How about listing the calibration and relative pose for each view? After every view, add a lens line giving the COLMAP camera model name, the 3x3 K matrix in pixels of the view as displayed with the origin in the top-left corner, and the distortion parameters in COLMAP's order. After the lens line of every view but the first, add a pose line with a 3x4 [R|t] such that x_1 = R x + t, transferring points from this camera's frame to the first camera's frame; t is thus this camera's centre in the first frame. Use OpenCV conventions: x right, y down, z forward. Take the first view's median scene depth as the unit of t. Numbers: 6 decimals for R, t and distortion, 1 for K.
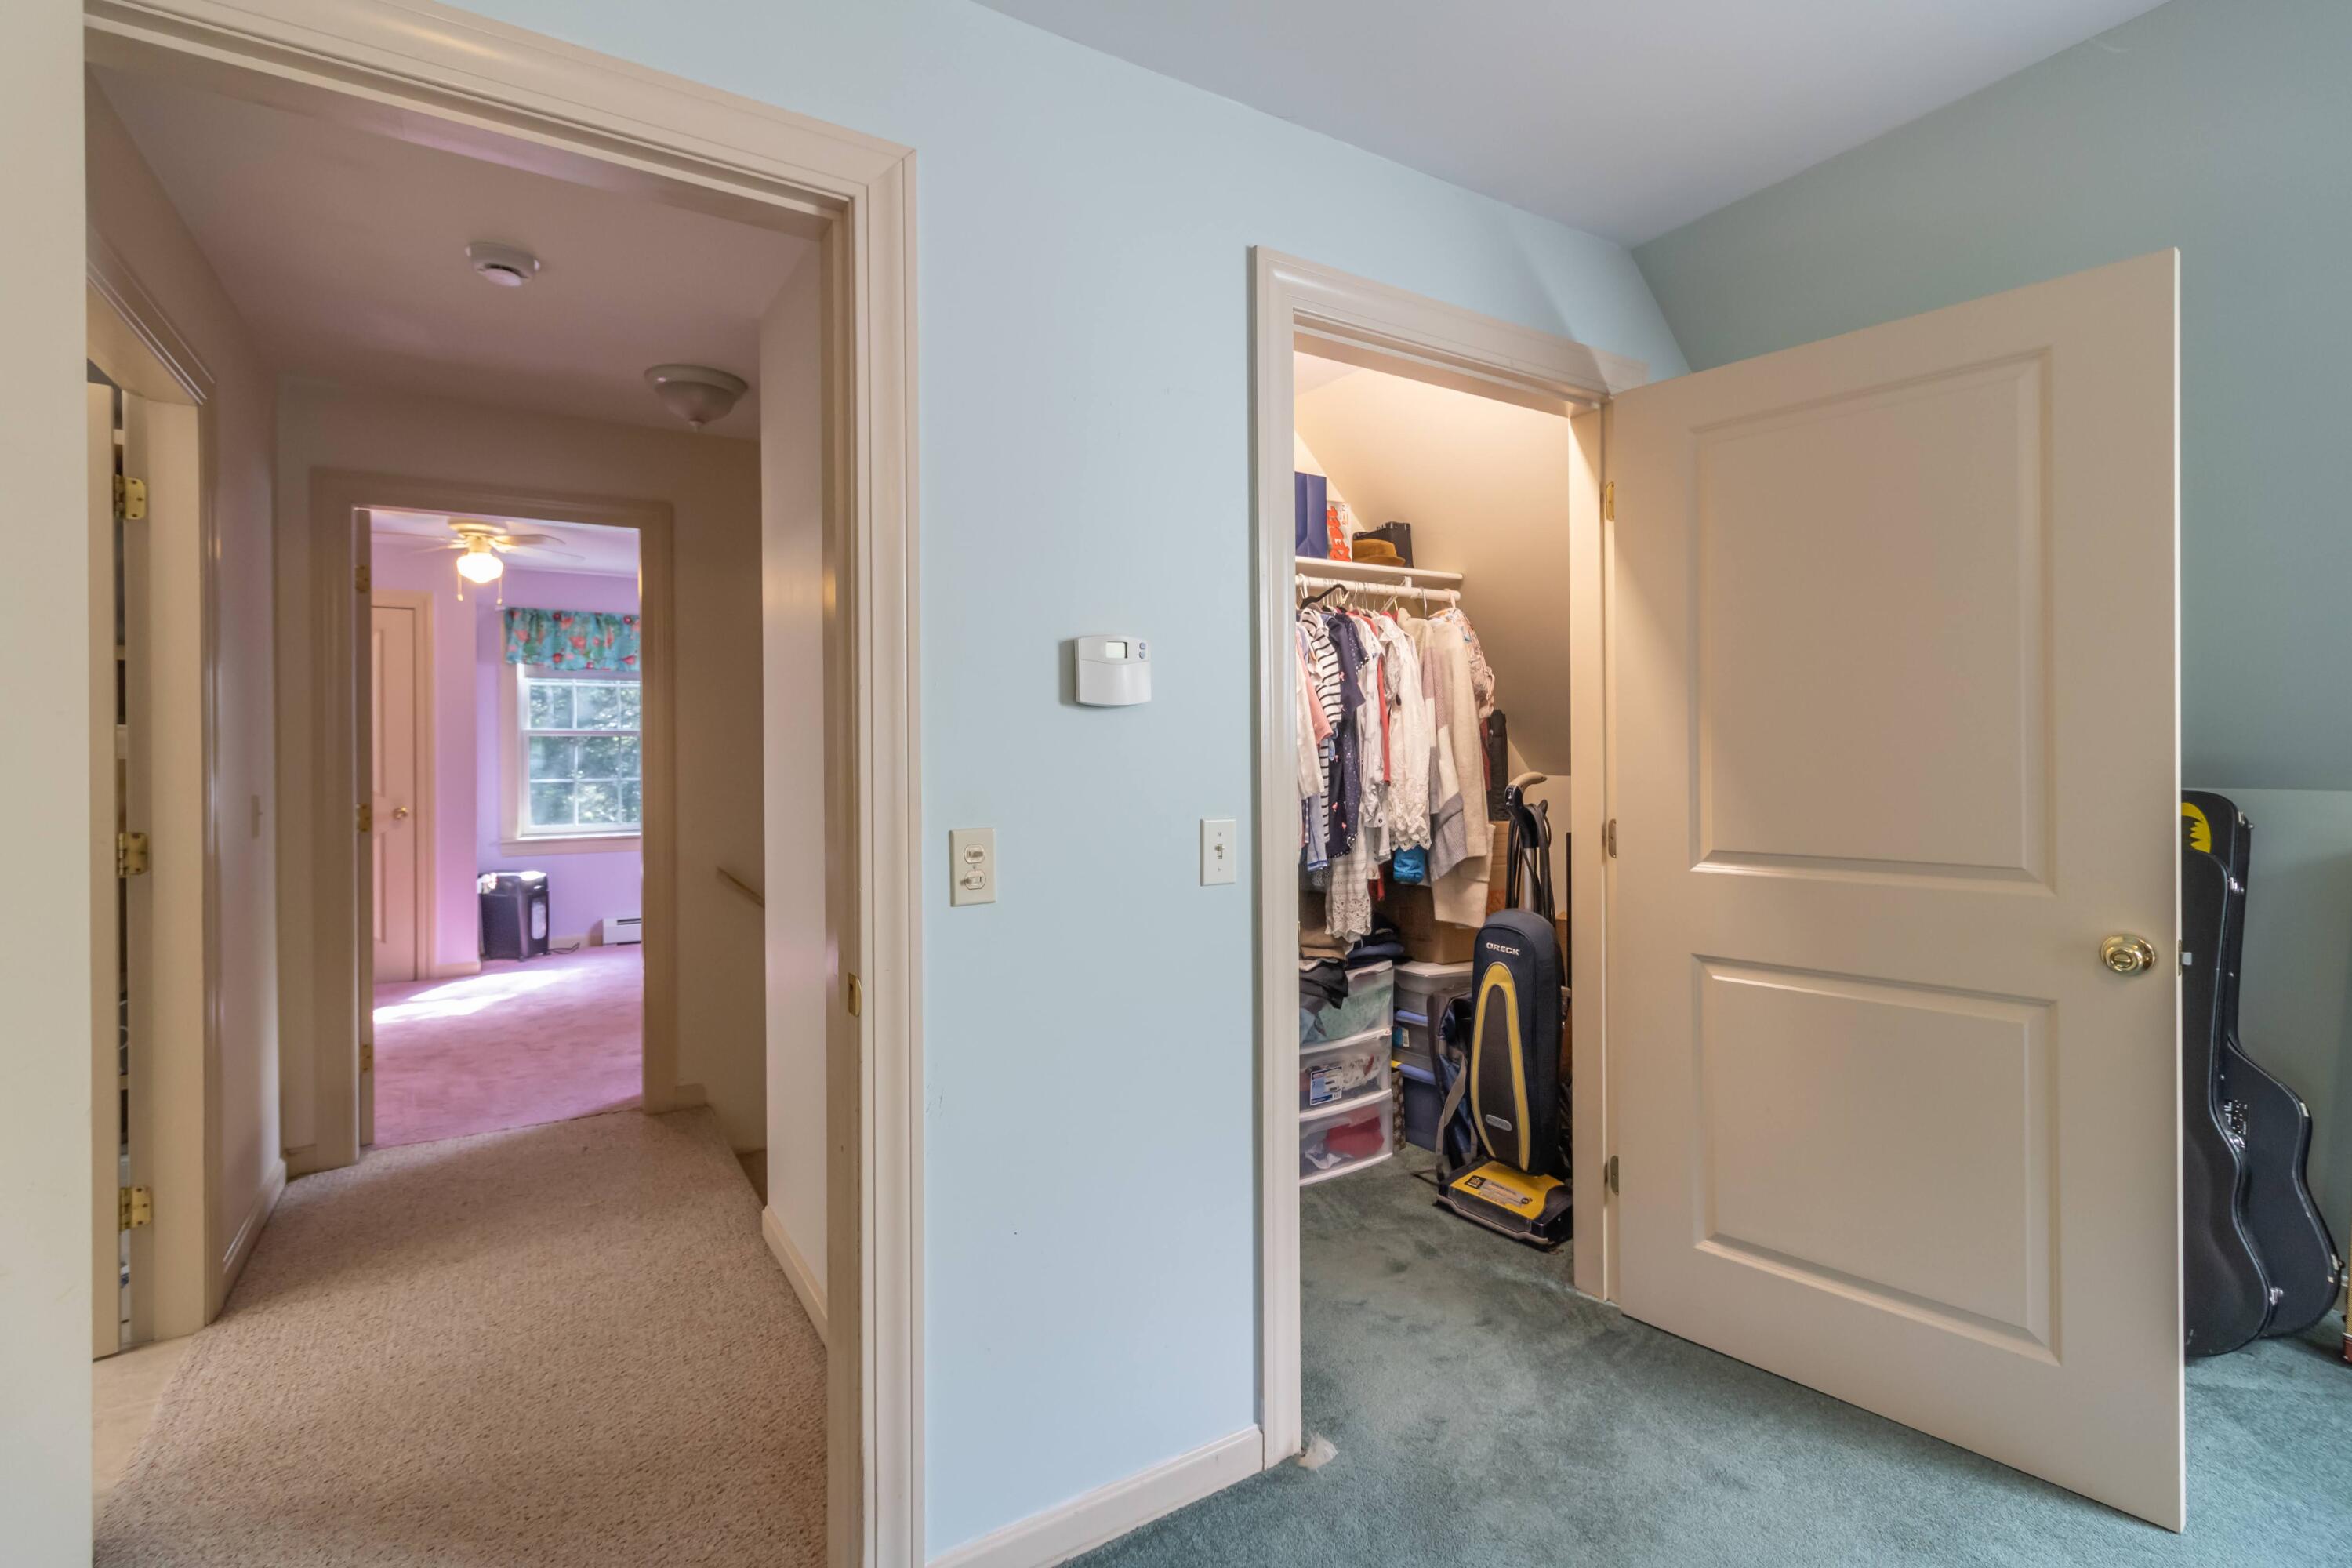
lens RADIAL K [[1084.8, 0, 1164.8], [0, 1084.8, 770.3], [0, 0, 1]] dist [-0.000814, -0.000003]
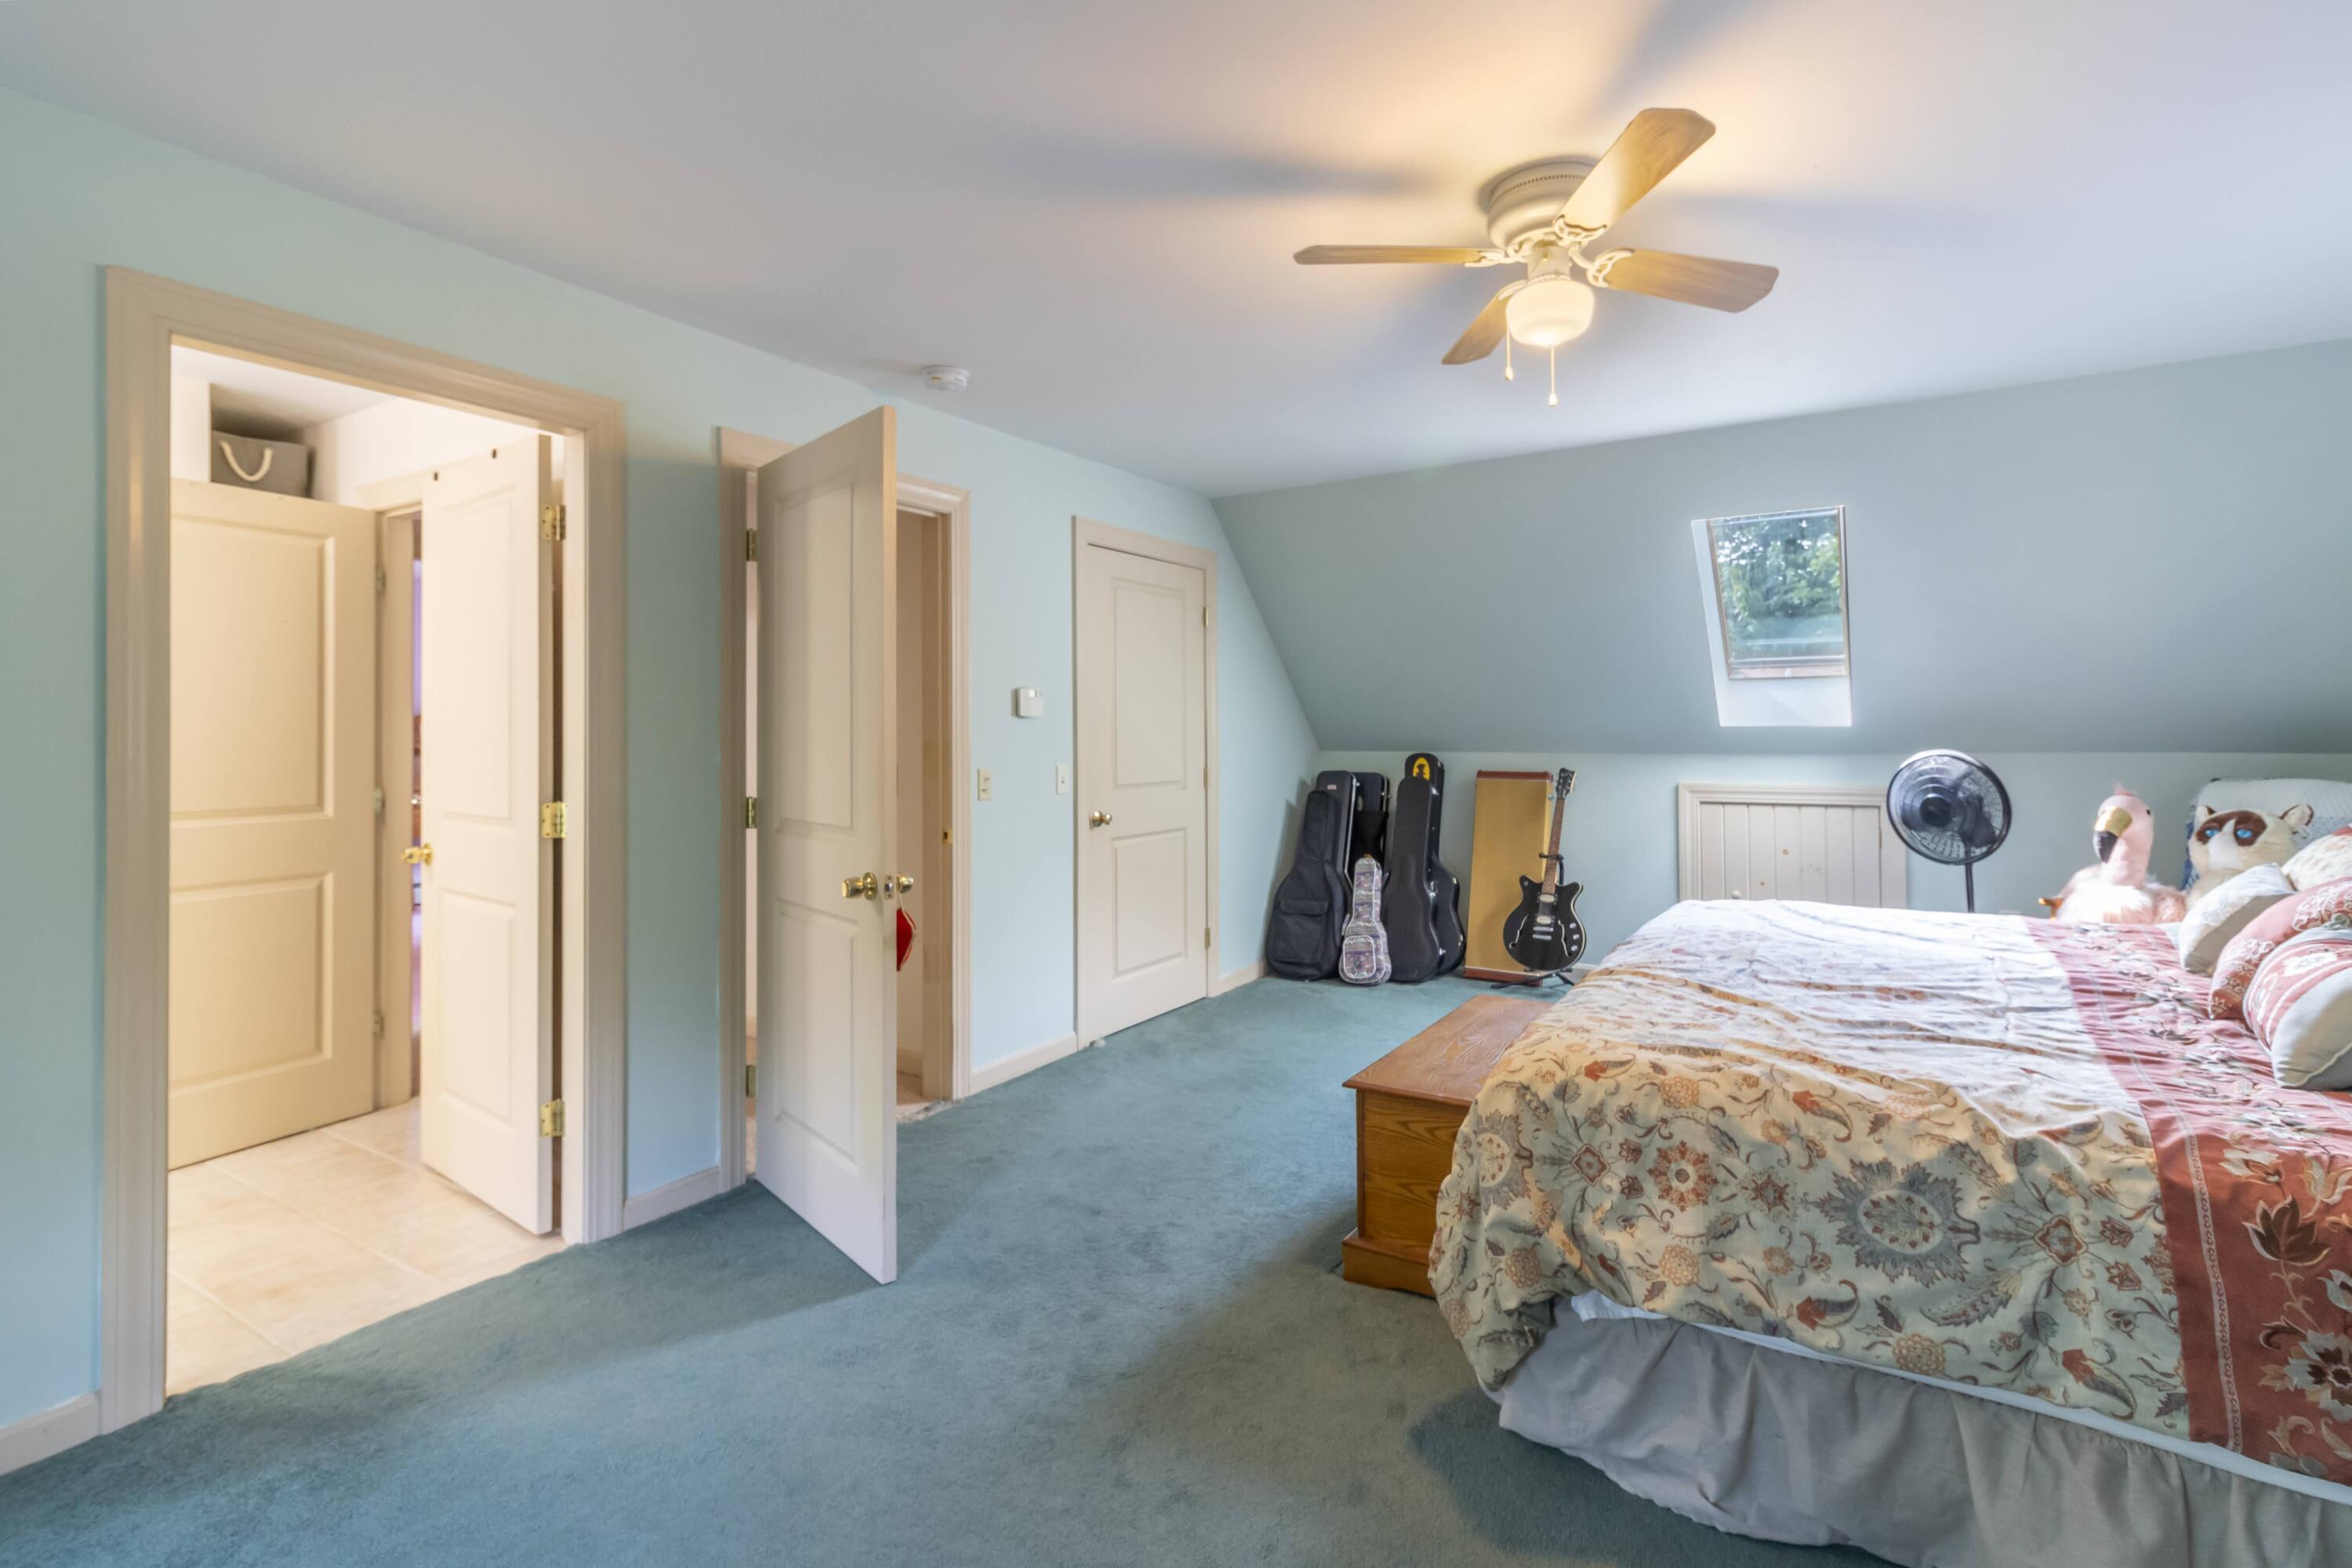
lens RADIAL K [[1124.1, 0, 1175.0], [0, 1124.1, 768.6], [0, 0, 1]] dist [-0.000087, -0.000024]
pose [[0.900923, -0.011941, 0.433815, -0.763522], [0.002475, 0.999747, 0.022378, -0.000616], [-0.433973, -0.019087, 0.900724, -1.240695]]
